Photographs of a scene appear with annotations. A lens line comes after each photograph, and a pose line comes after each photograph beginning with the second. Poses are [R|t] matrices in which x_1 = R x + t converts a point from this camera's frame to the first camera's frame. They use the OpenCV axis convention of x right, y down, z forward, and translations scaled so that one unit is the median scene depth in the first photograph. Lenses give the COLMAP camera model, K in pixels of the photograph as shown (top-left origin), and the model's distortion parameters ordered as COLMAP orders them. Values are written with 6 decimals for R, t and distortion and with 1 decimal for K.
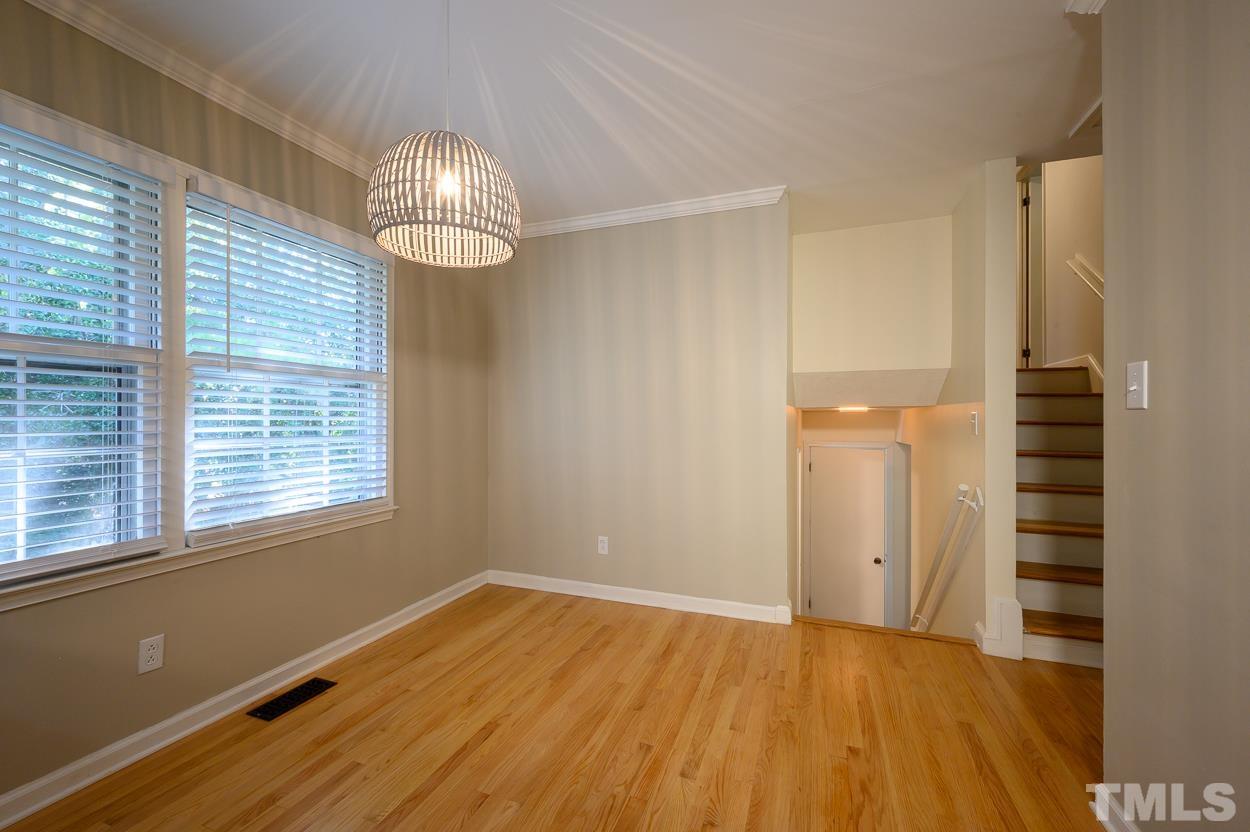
lens RADIAL K [[503.3, 0, 619.1], [0, 503.3, 416.8], [0, 0, 1]] dist [0.000378, -0.000447]
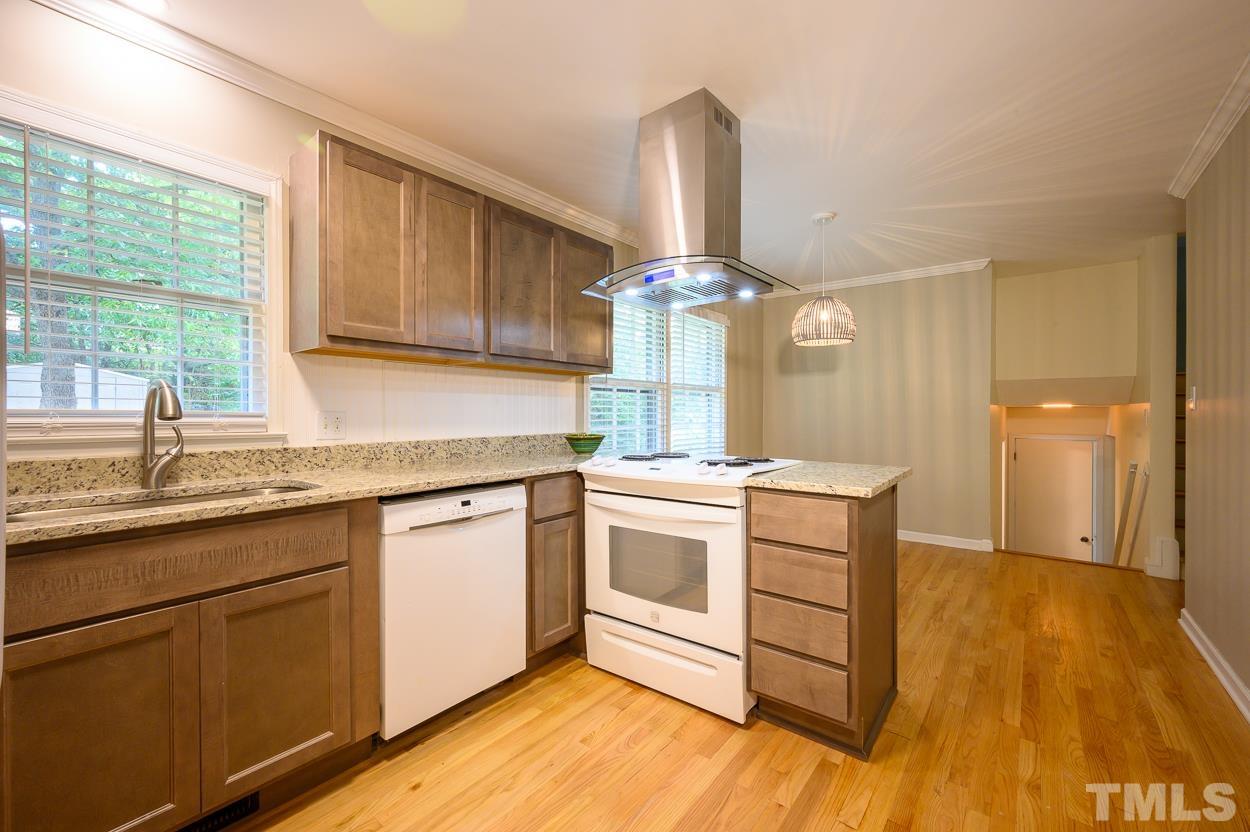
lens RADIAL K [[503.3, 0, 624.6], [0, 503.3, 413.2], [0, 0, 1]] dist [0.000378, -0.000447]
pose [[0.952233, 0.002079, -0.305366, -0.359491], [-0.000896, 0.999992, 0.004016, -0.004739], [0.305371, -0.003551, 0.952227, -1.109972]]
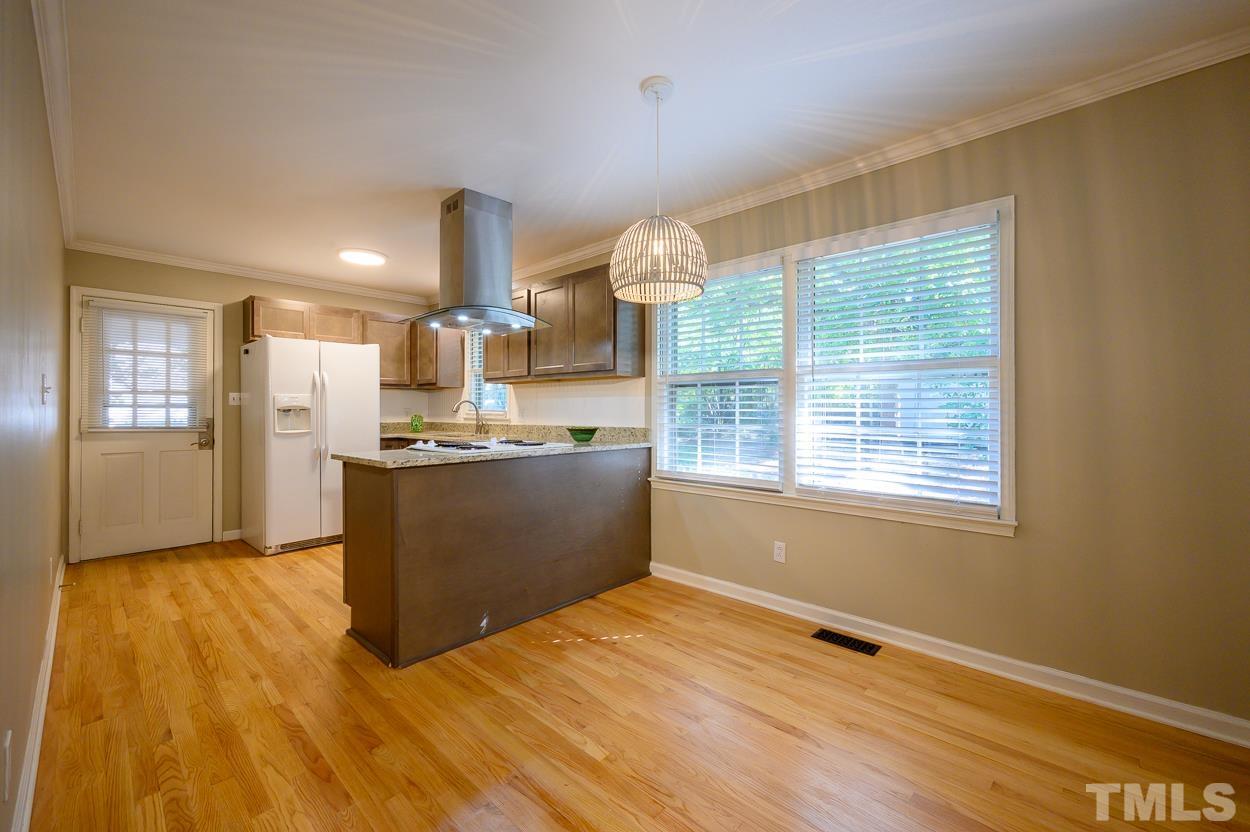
lens RADIAL K [[538.4, 0, 620.2], [0, 538.4, 412.8], [0, 0, 1]] dist [0.001540, -0.000148]
pose [[-0.397758, -0.001079, -0.917490, 0.795023], [-0.001951, 0.999998, -0.000330, 0.012200], [0.917488, 0.001658, -0.397760, 1.070181]]
